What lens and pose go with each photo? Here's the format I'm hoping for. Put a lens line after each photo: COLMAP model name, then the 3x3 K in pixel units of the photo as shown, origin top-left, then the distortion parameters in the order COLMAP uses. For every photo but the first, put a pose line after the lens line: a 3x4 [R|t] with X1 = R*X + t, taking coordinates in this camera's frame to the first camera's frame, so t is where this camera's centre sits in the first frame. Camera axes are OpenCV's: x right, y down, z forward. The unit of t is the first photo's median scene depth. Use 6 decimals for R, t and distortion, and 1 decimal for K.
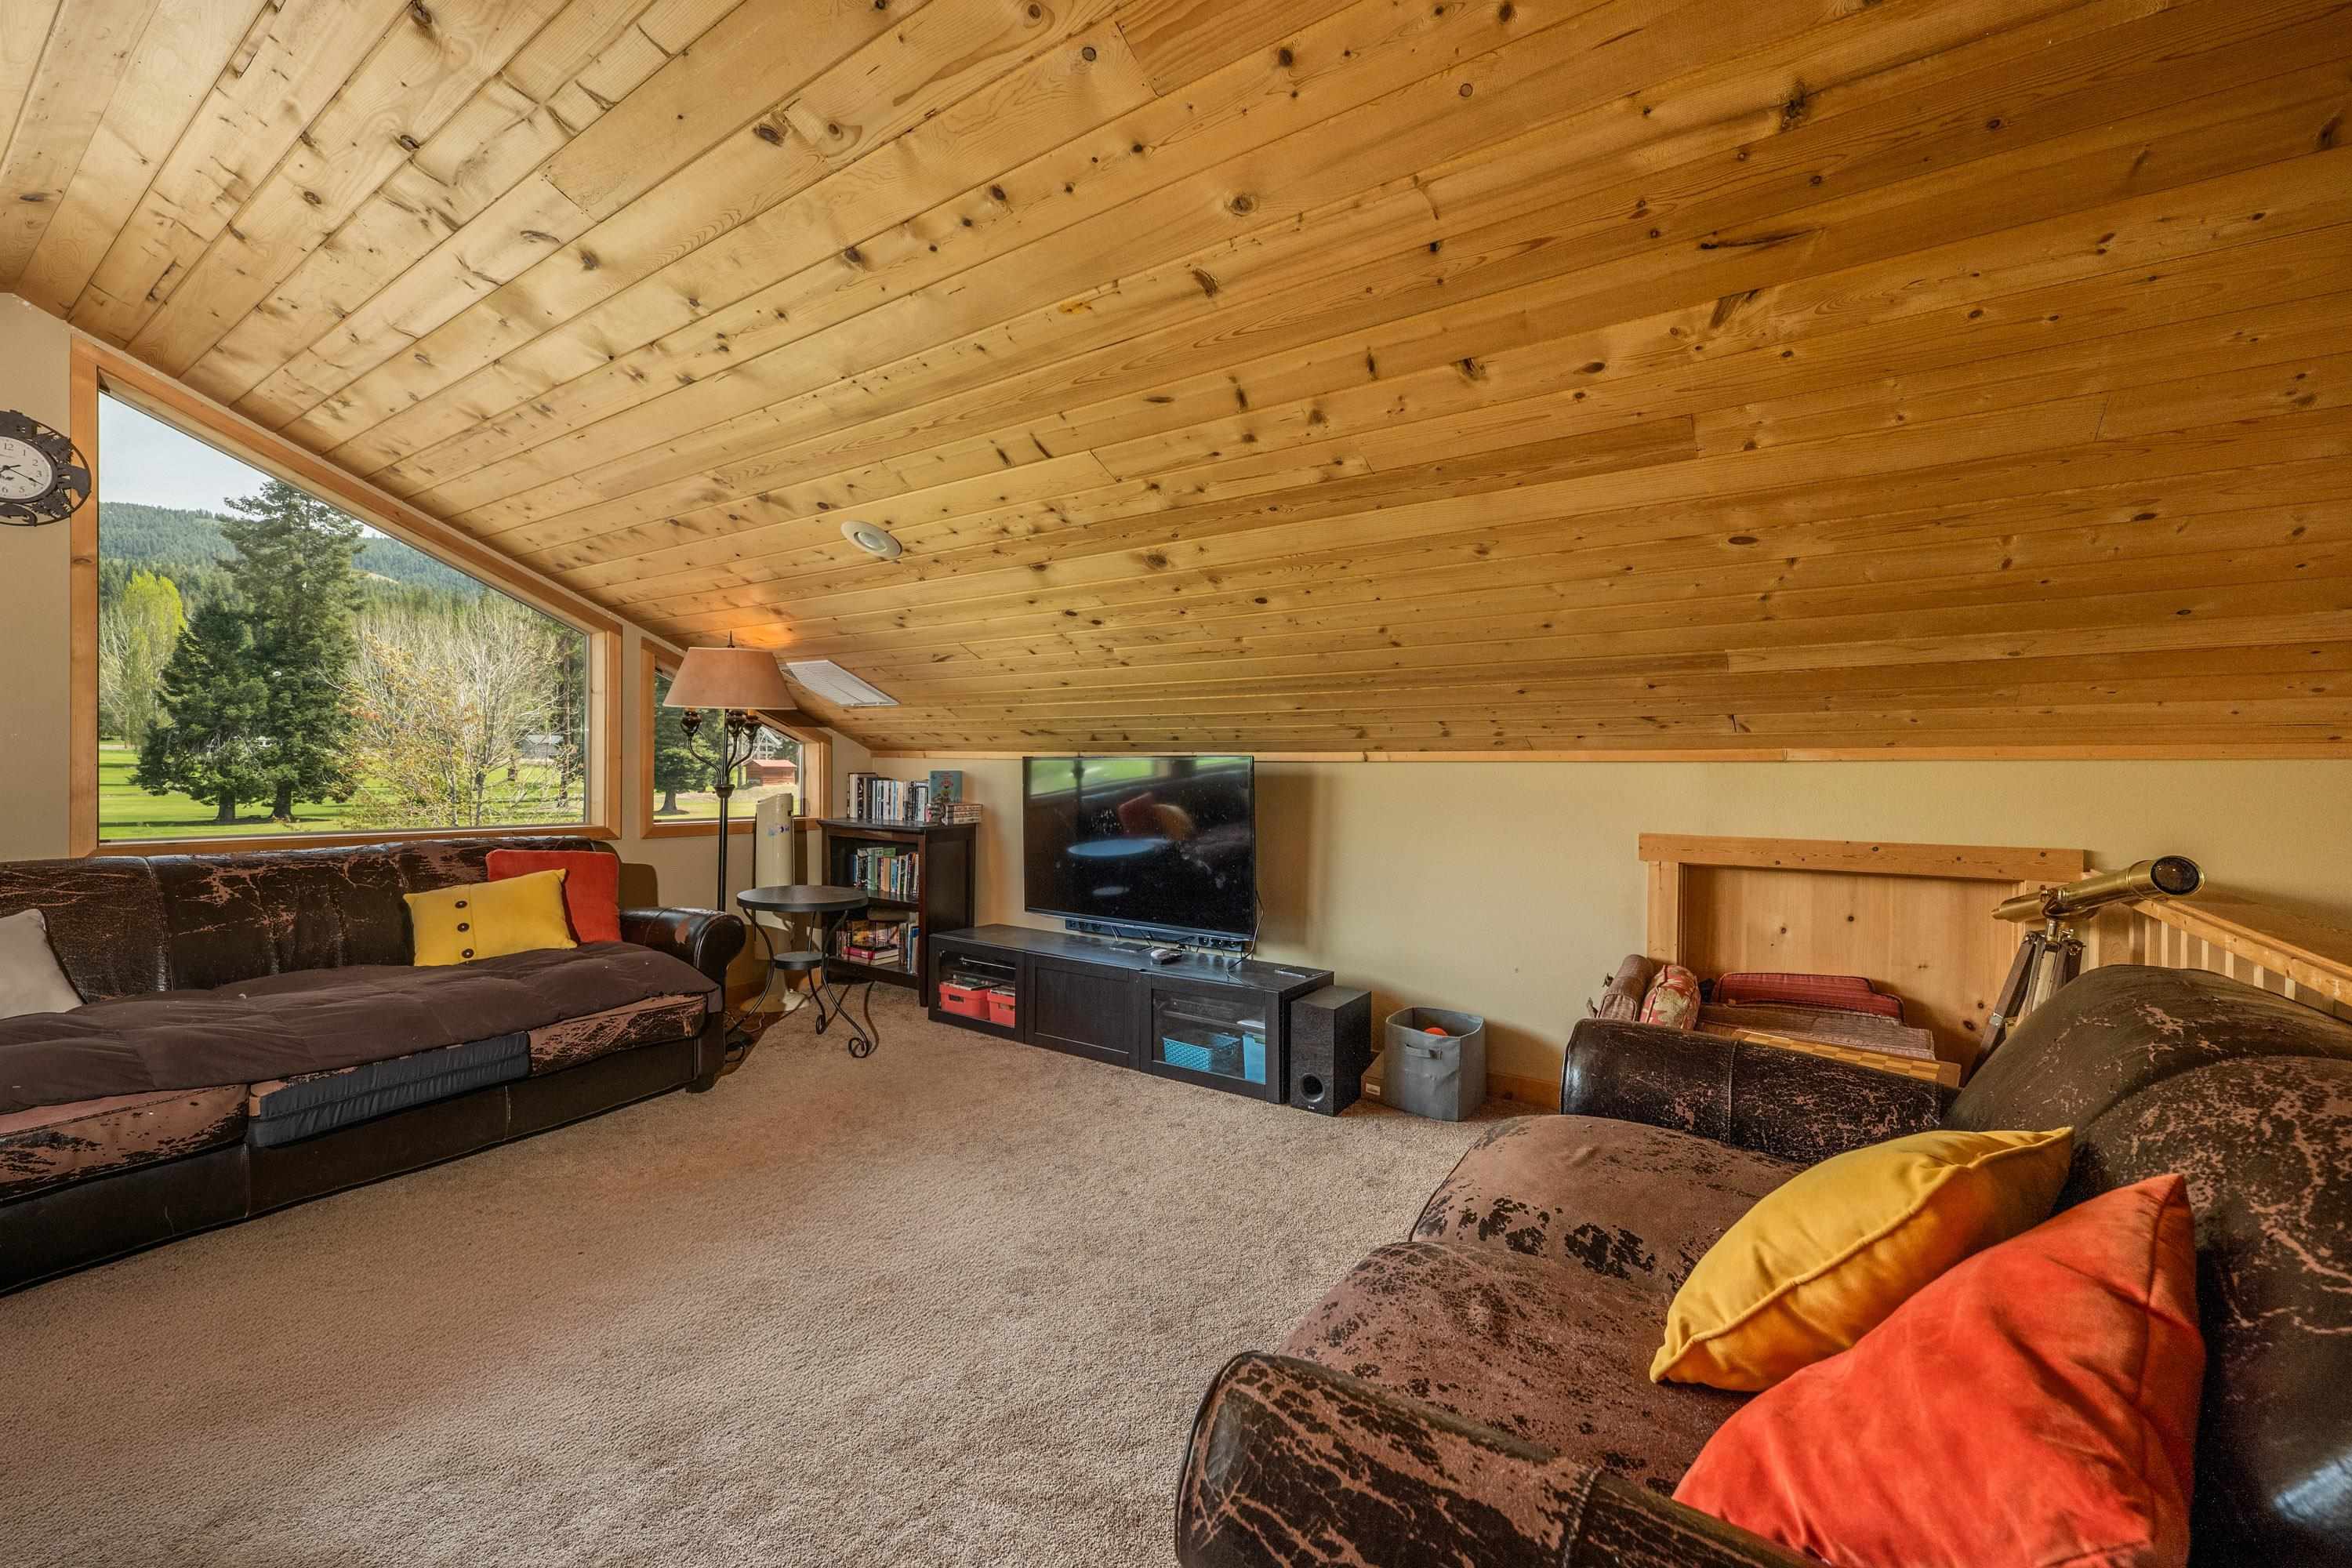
lens RADIAL K [[955.7, 0, 1168.6], [0, 955.7, 779.6], [0, 0, 1]] dist [0.001948, 0.000311]
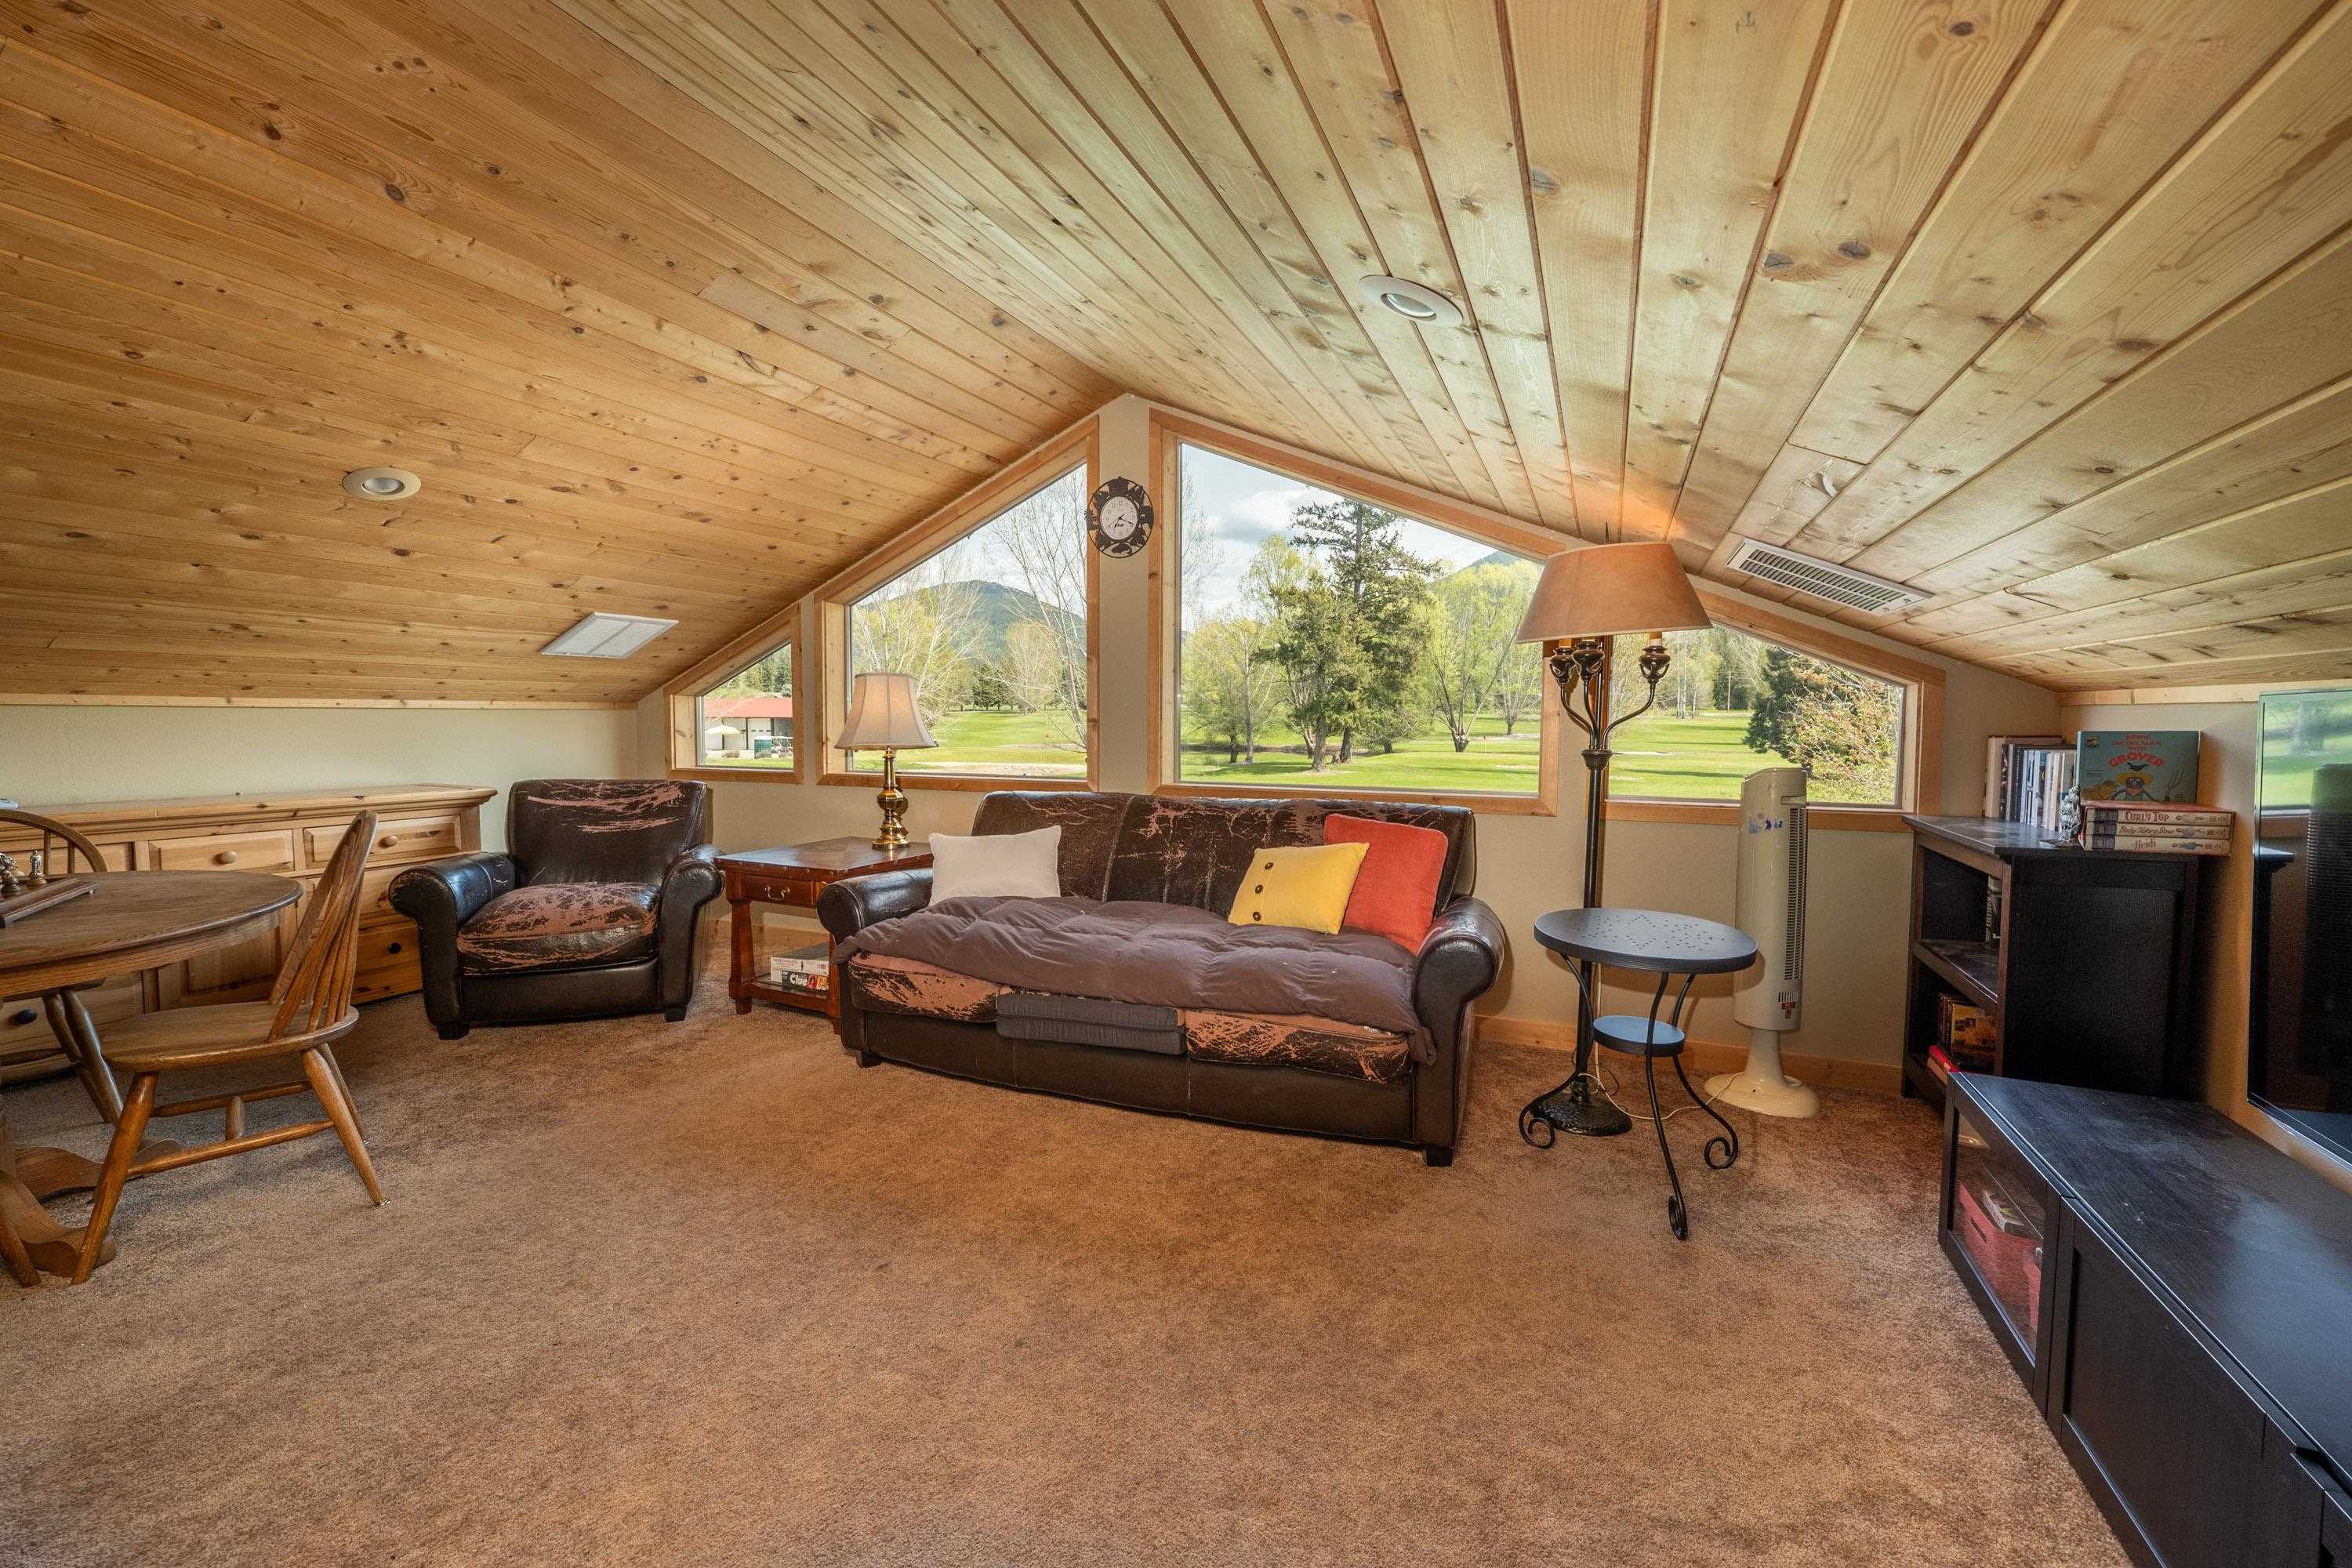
lens RADIAL K [[955.7, 0, 1168.6], [0, 955.7, 779.6], [0, 0, 1]] dist [0.001948, 0.000311]
pose [[0.173386, 0.048925, -0.983638, 0.214385], [-0.011490, 0.998798, 0.047654, -0.003089], [0.984787, 0.003040, 0.173739, 0.776879]]
